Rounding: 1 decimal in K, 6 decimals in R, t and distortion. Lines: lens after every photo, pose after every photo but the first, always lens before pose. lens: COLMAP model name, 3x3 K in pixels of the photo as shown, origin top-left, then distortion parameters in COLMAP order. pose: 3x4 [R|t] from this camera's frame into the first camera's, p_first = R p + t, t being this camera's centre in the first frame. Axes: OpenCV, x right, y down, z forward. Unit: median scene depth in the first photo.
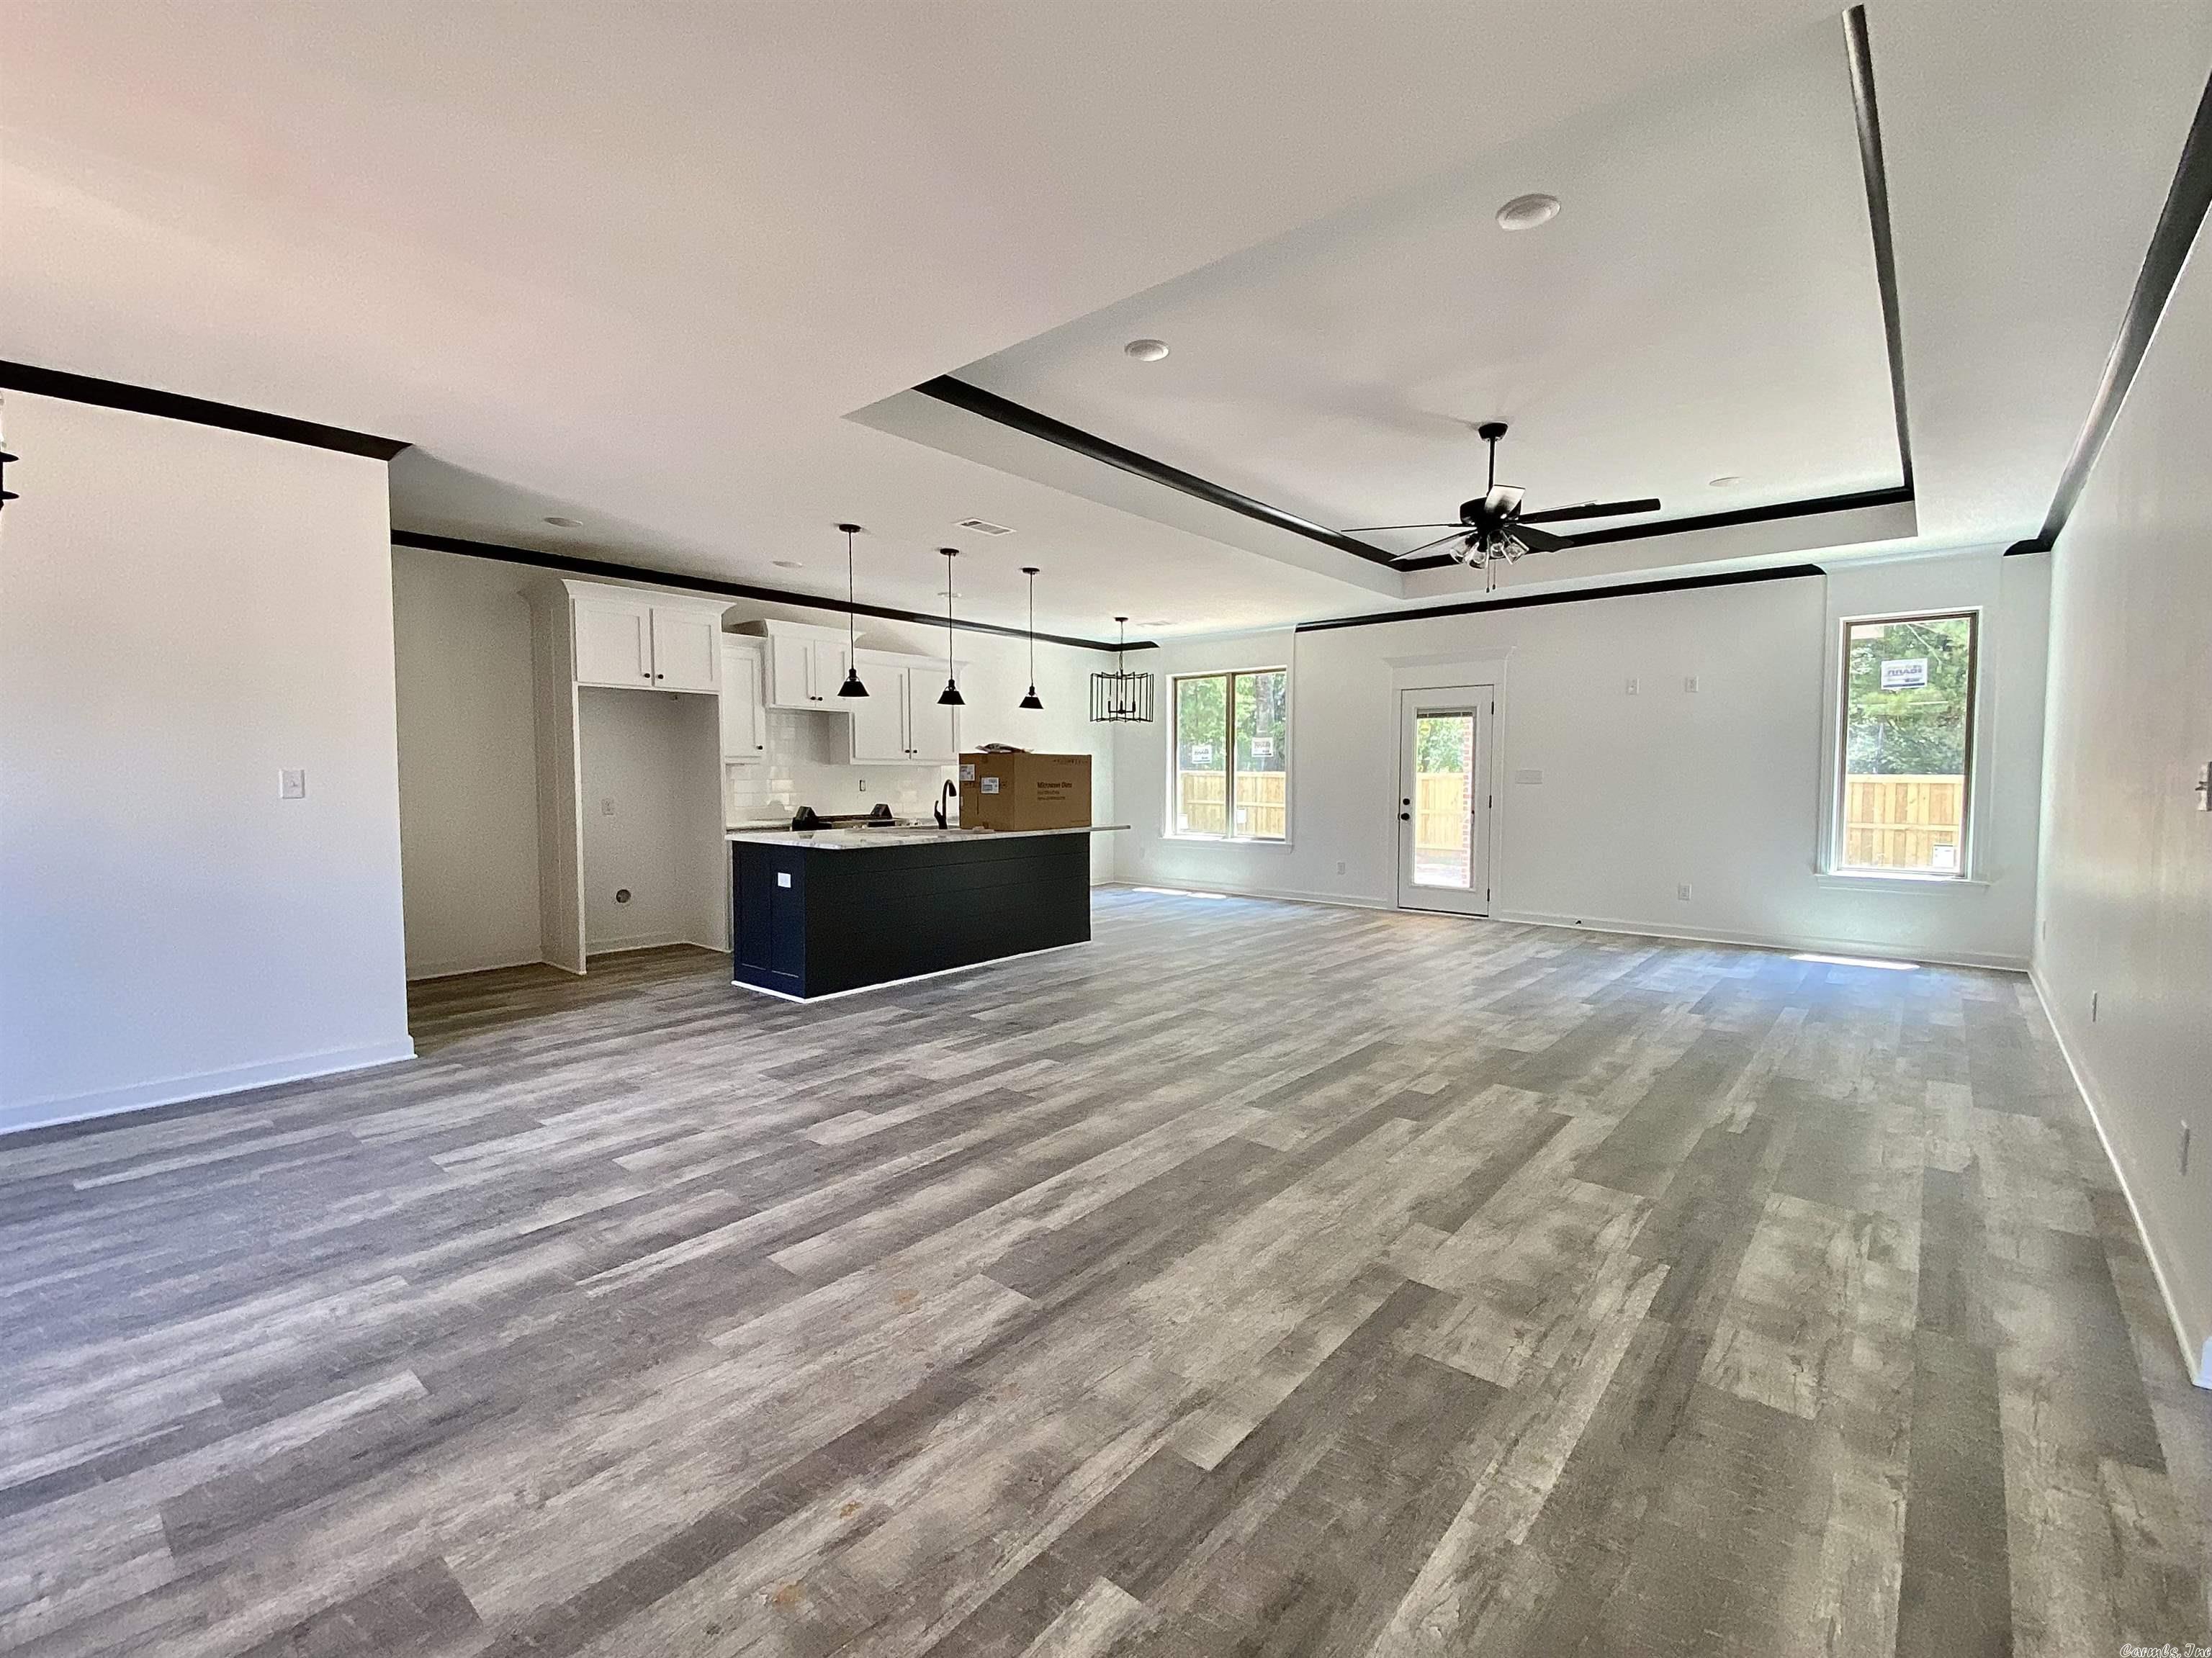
lens RADIAL K [[959.3, 0, 1101.0], [0, 959.3, 823.4], [0, 0, 1]] dist [0.030429, -0.021422]
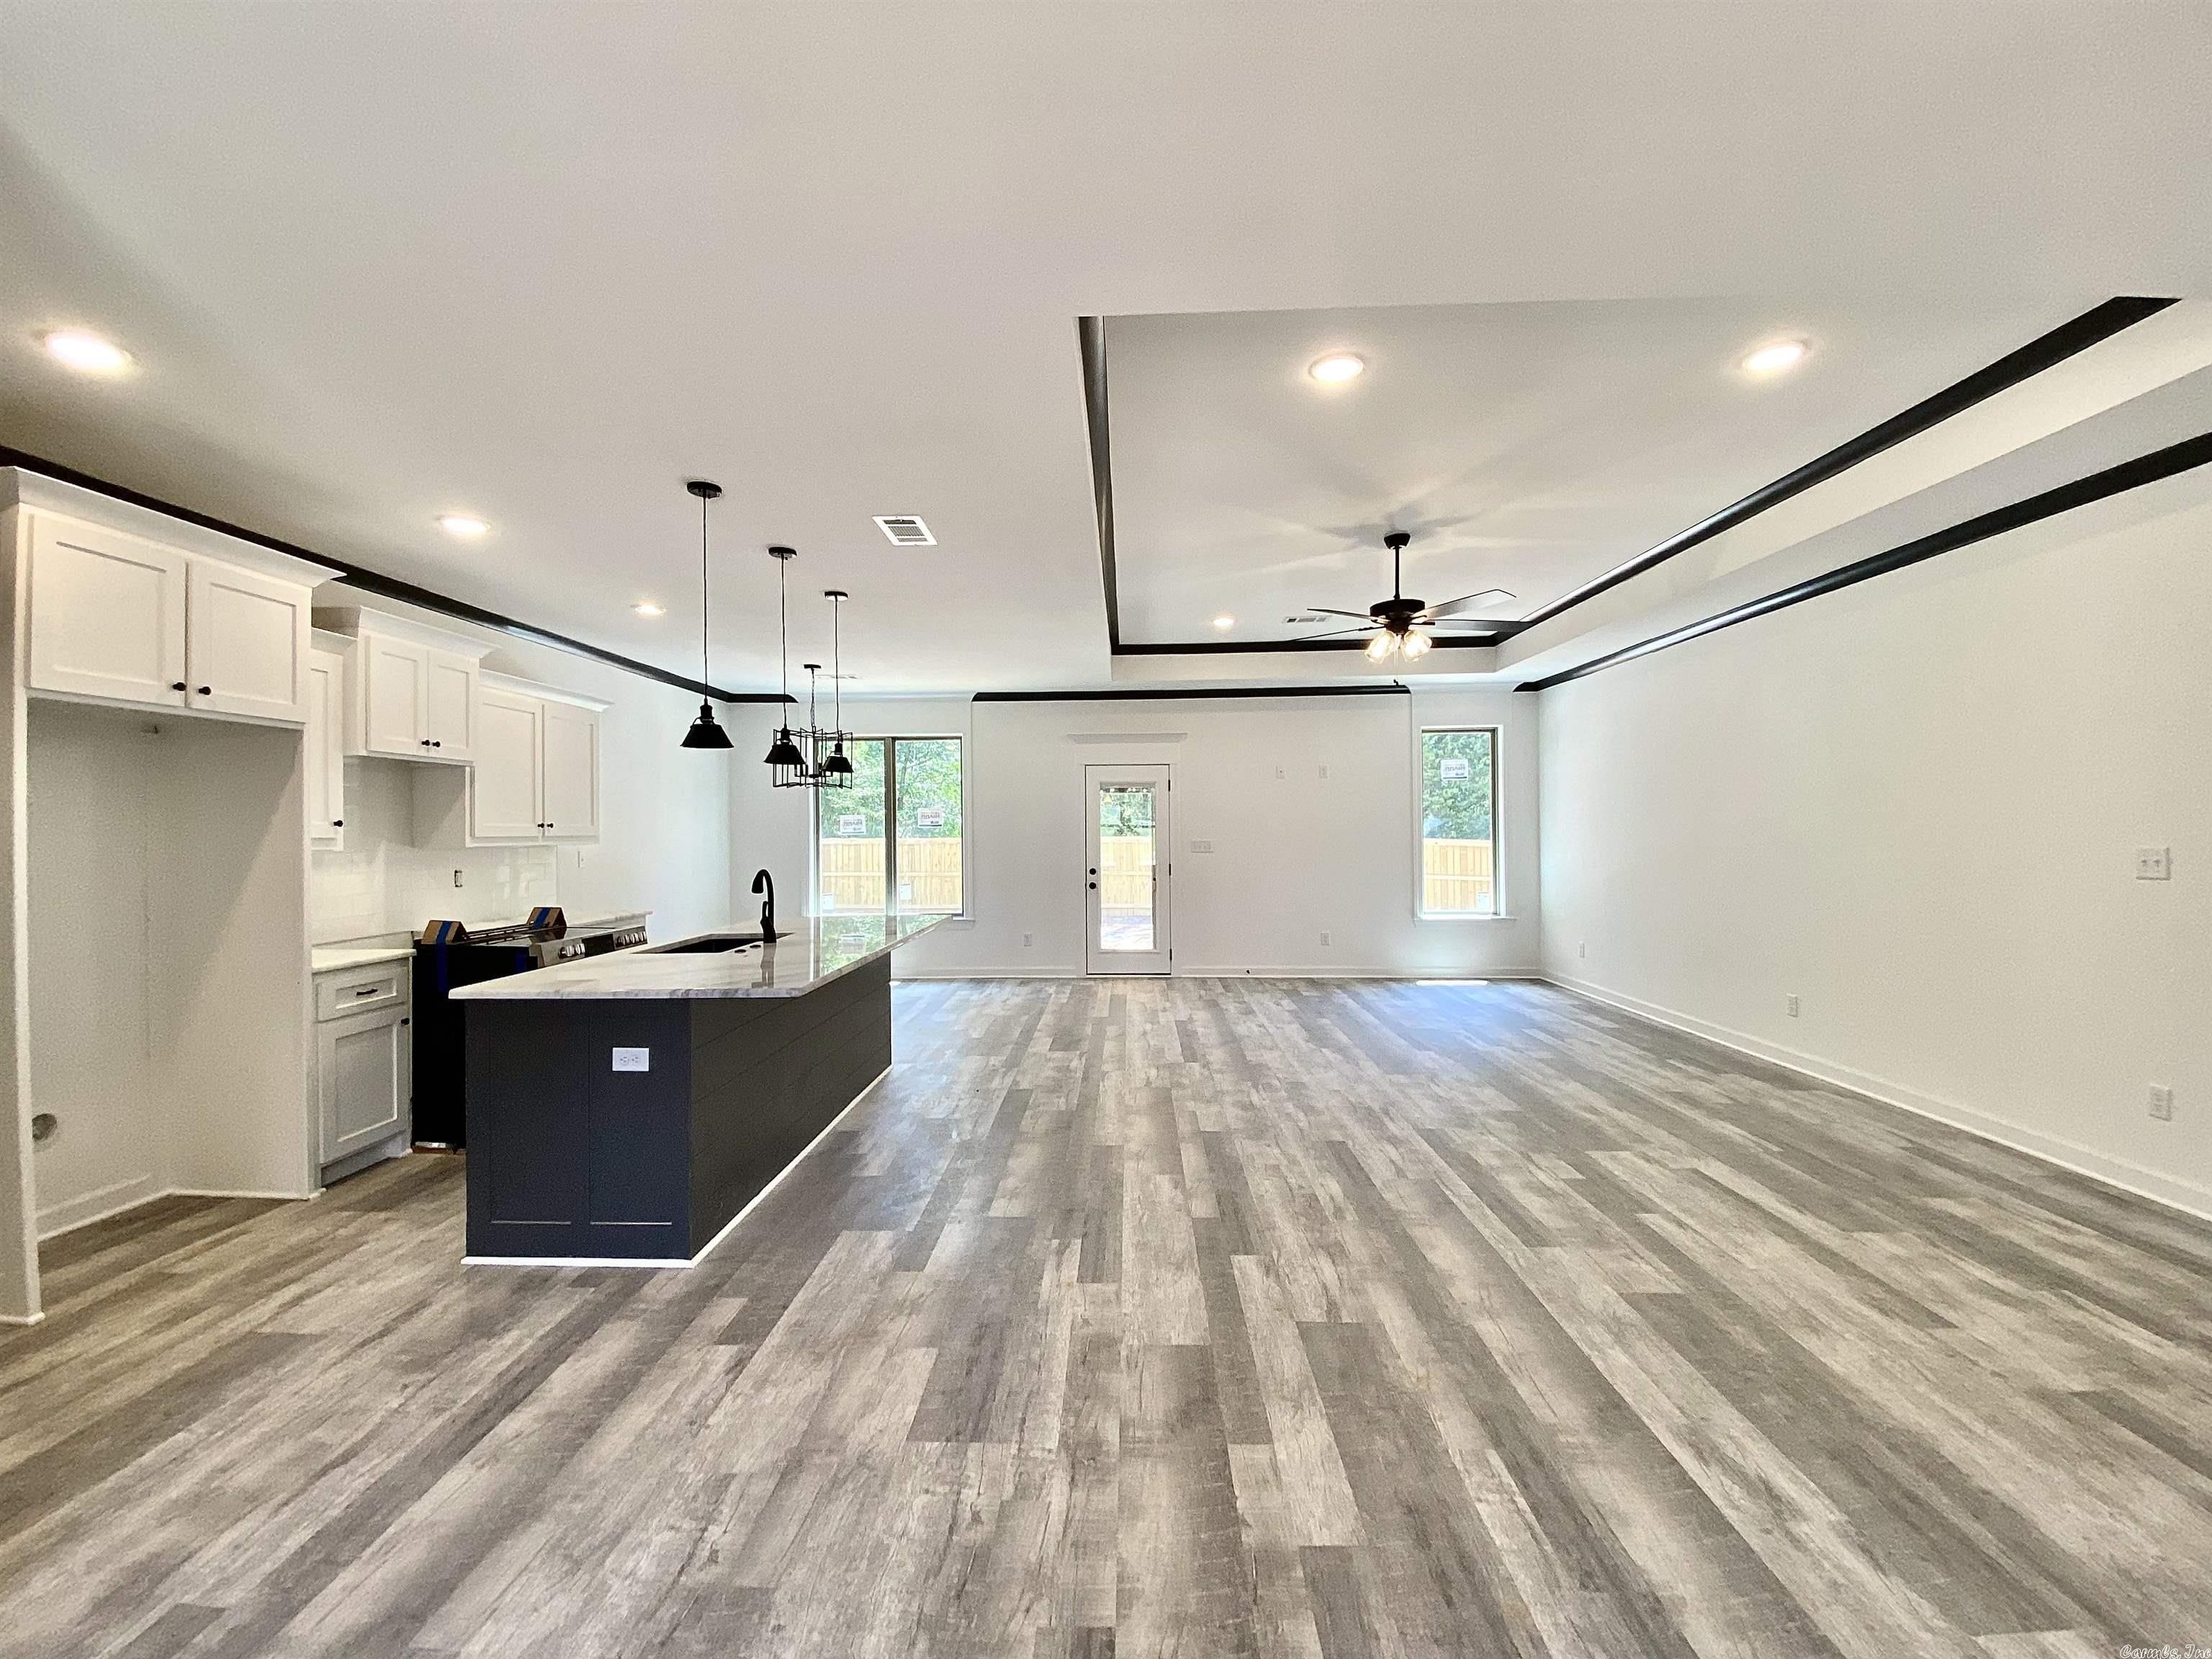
lens RADIAL K [[890.8, 0, 1101.5], [0, 890.8, 821.4], [0, 0, 1]] dist [0.014179, -0.017400]
pose [[0.783105, -0.001786, 0.621887, -0.522042], [0.041600, 0.997907, -0.049517, -0.054422], [-0.620497, 0.064648, 0.781540, 0.462953]]
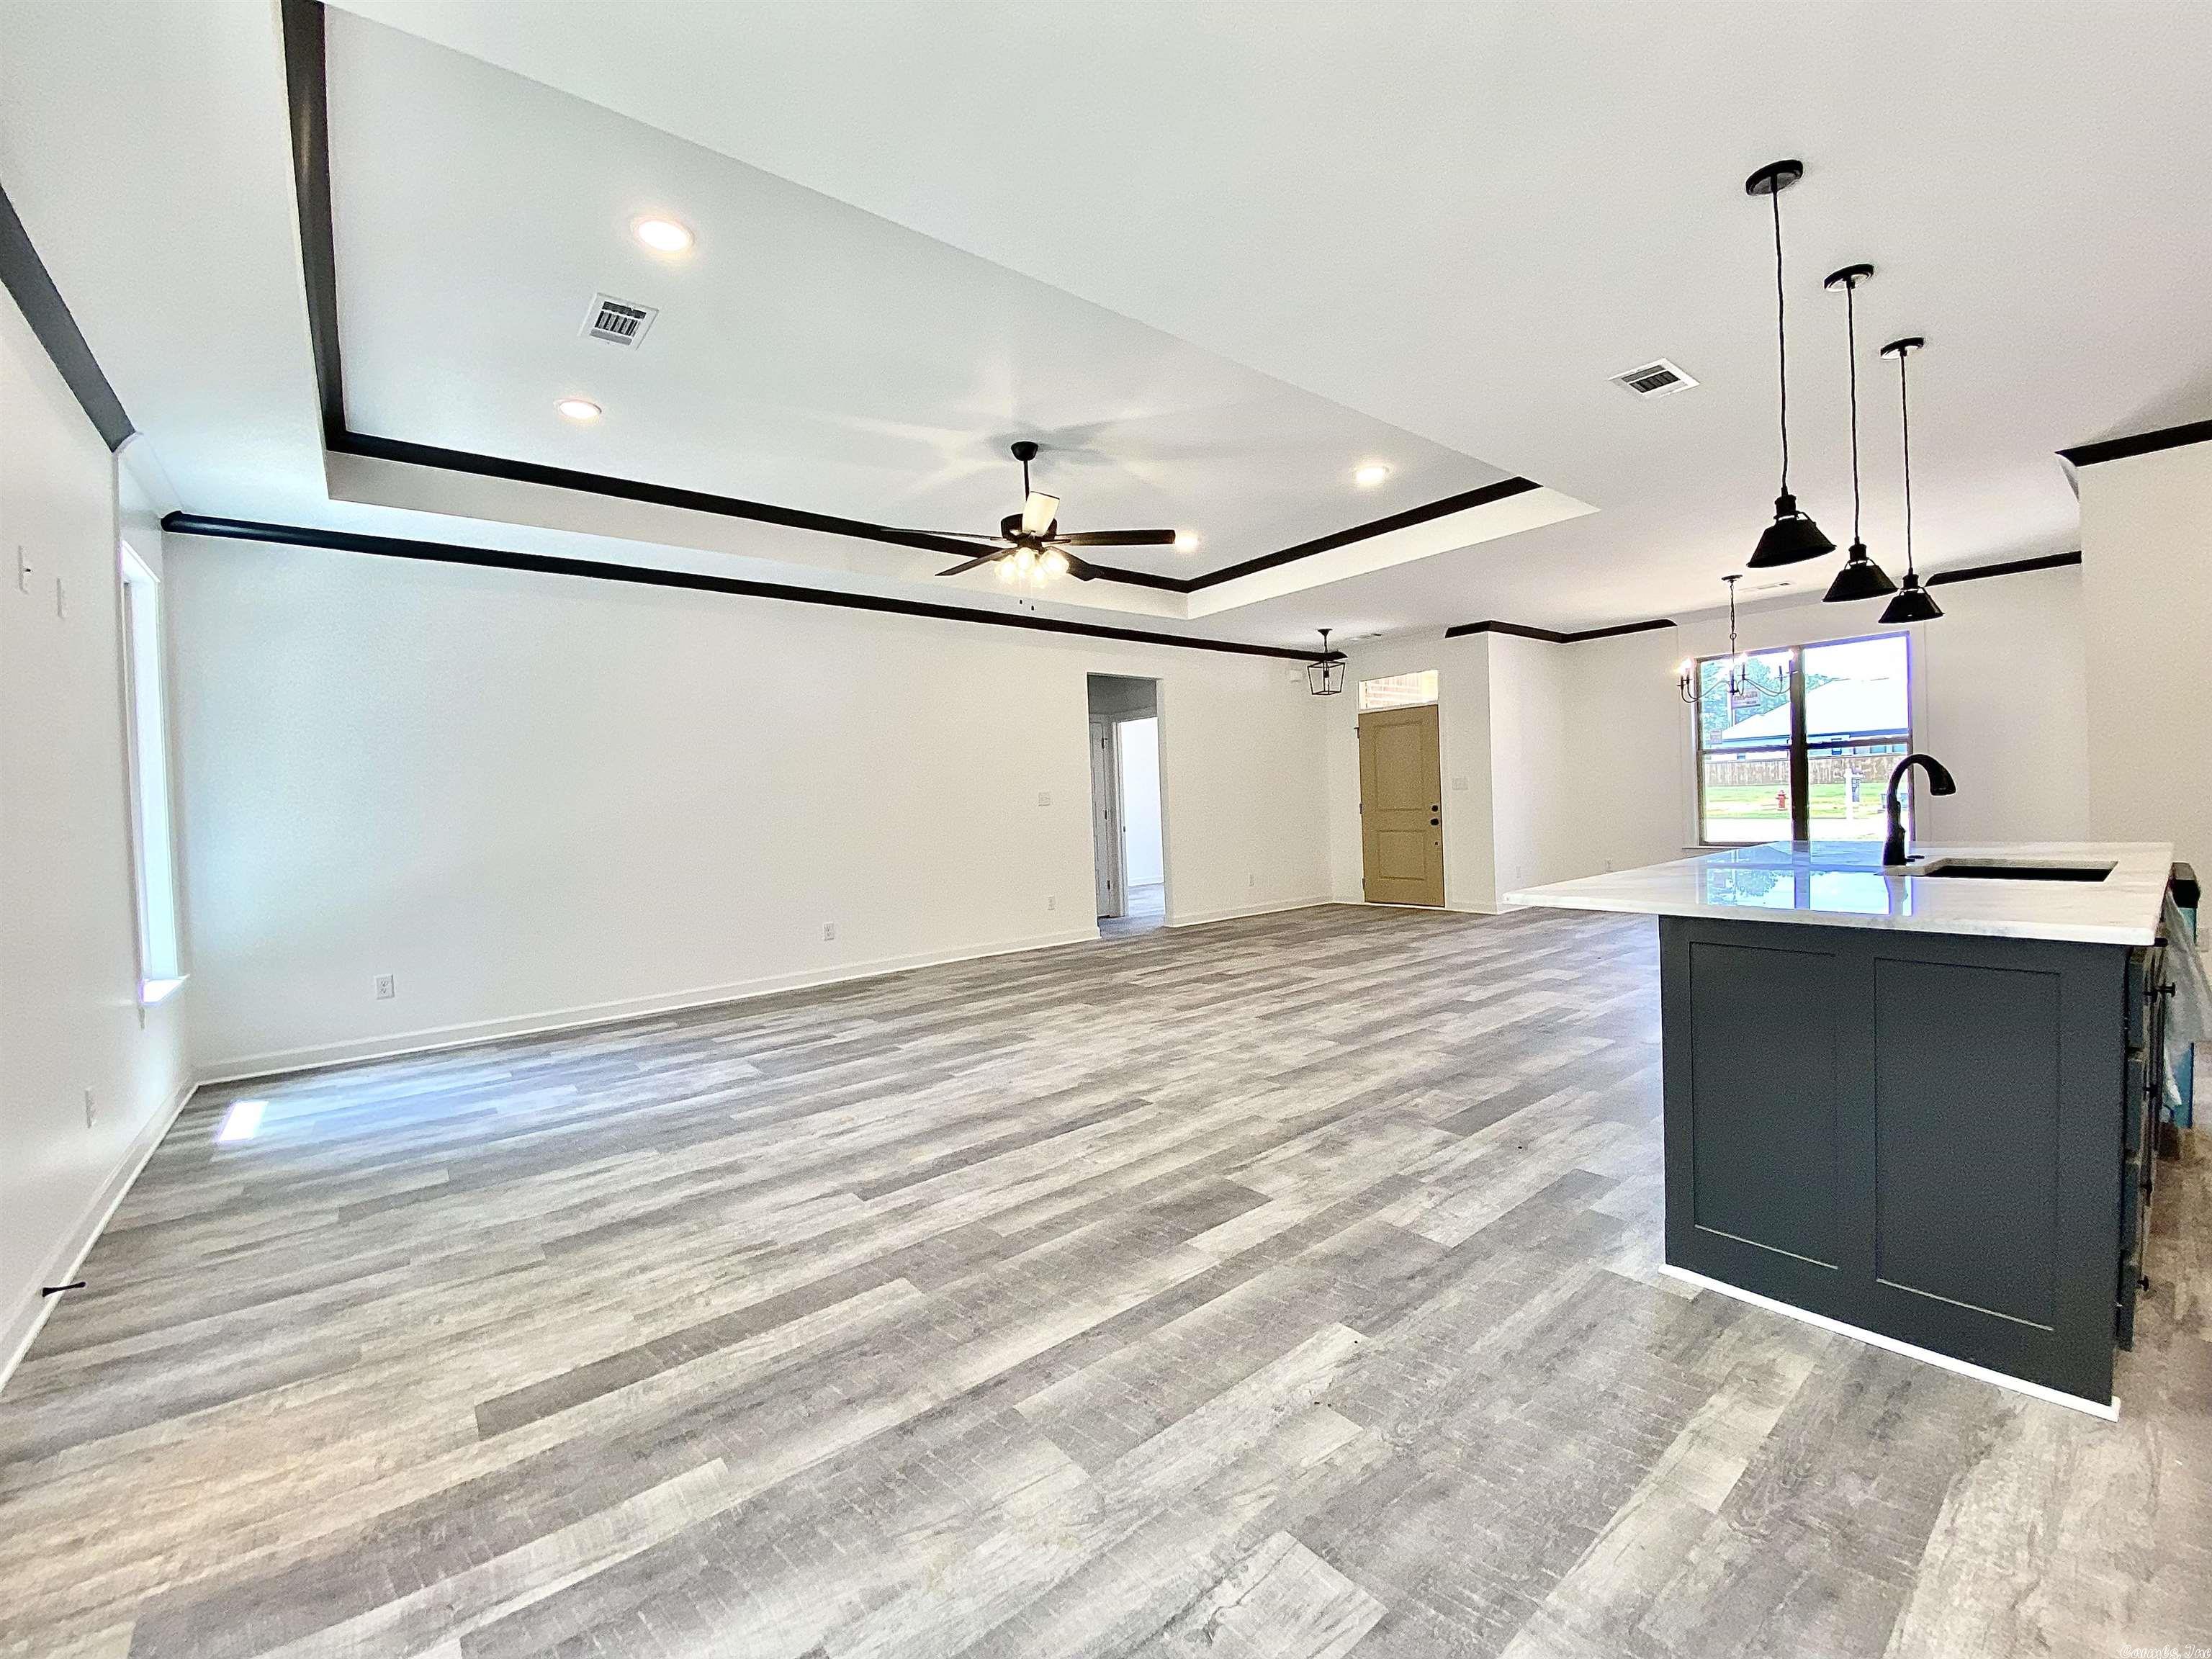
lens RADIAL K [[900.3, 0, 1098.6], [0, 900.3, 822.0], [0, 0, 1]] dist [0.014052, -0.016701]
pose [[-0.982081, 0.035168, 0.185147, 0.180764], [0.048600, 0.996465, 0.068517, -0.086031], [-0.182083, 0.076287, -0.980319, 2.062498]]
